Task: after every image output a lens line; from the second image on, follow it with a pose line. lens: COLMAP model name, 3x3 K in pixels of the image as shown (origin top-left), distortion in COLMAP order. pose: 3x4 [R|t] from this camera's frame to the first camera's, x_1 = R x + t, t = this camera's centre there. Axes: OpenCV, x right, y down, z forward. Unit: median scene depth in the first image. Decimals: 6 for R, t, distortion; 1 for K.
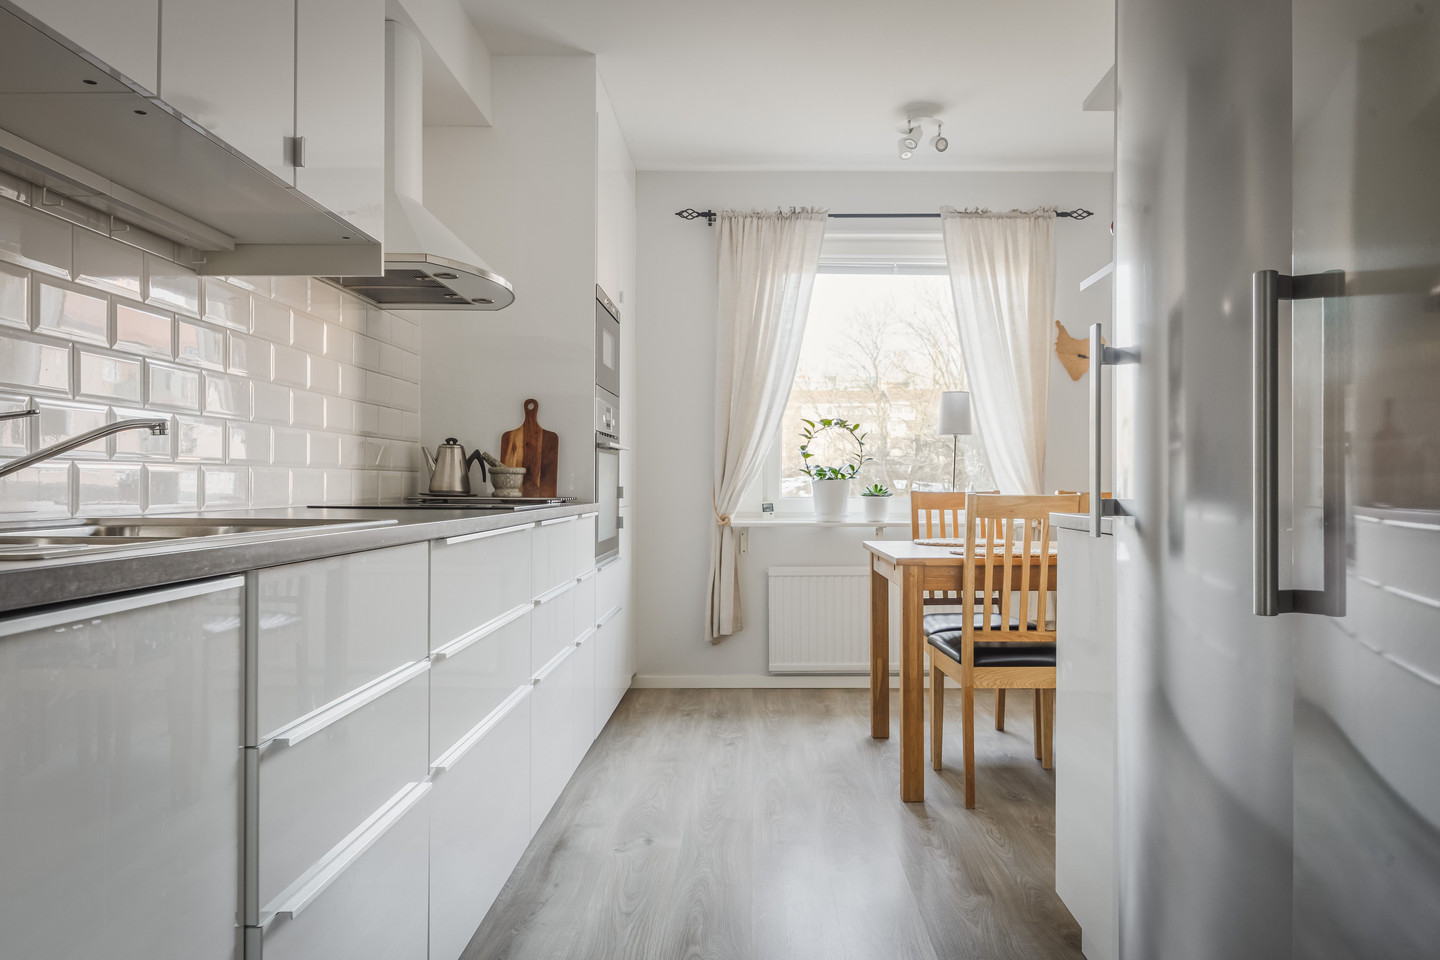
lens RADIAL K [[993.7, 0, 720.4], [0, 993.7, 478.5], [0, 0, 1]] dist [-0.006799, -0.001653]
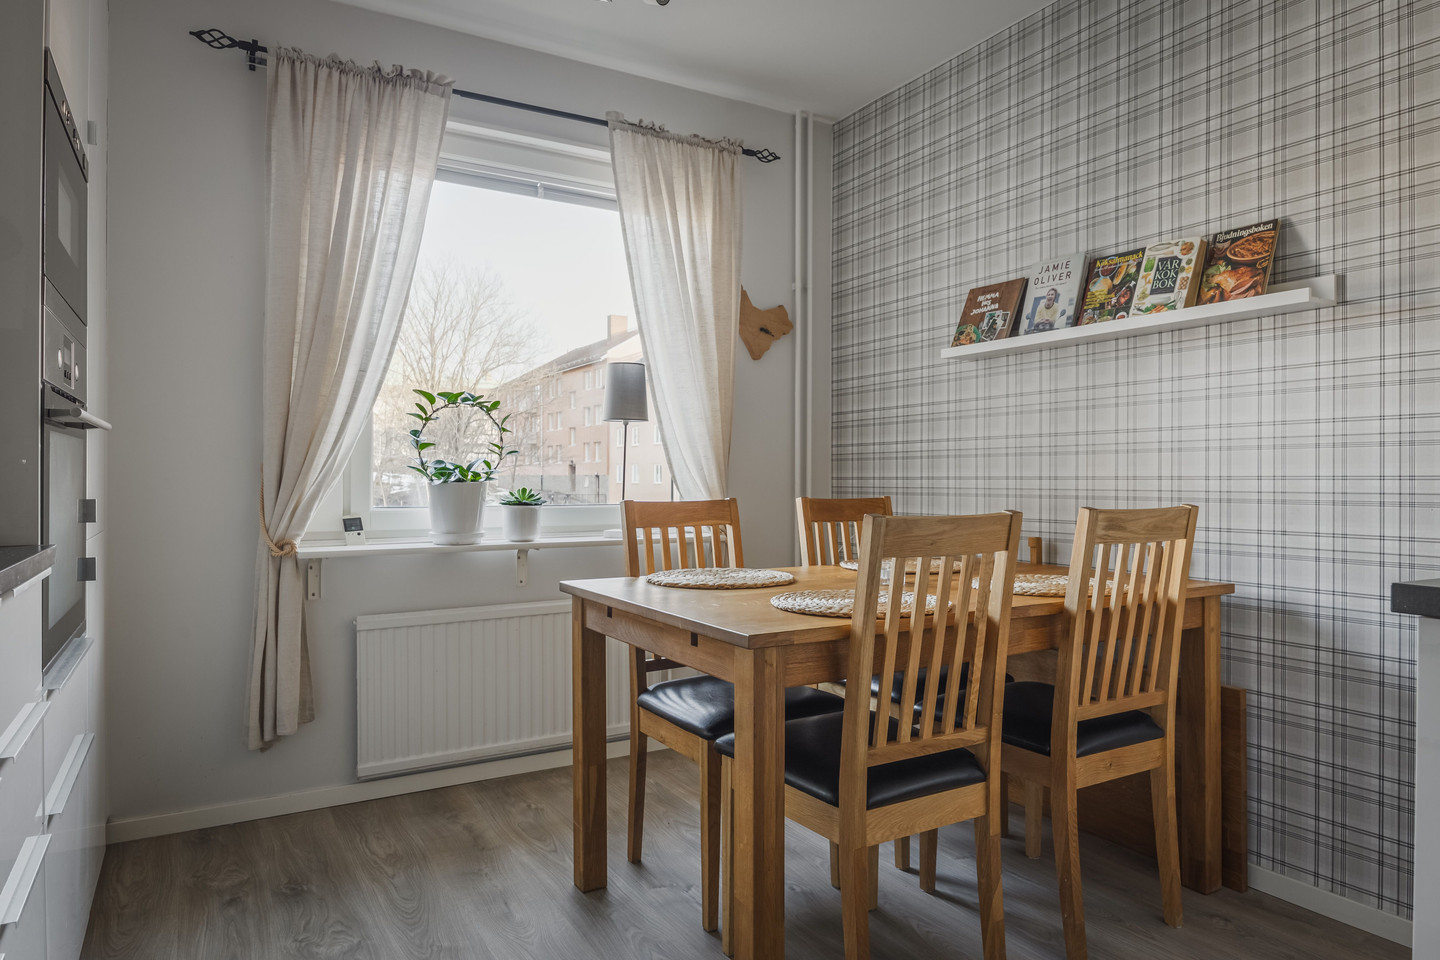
lens RADIAL K [[899.7, 0, 725.4], [0, 899.7, 475.6], [0, 0, 1]] dist [-0.001104, -0.000620]
pose [[0.845504, -0.002431, 0.533964, -0.062498], [-0.000729, 0.999983, 0.005706, -0.006650], [-0.533969, -0.005214, 0.845488, 0.383748]]
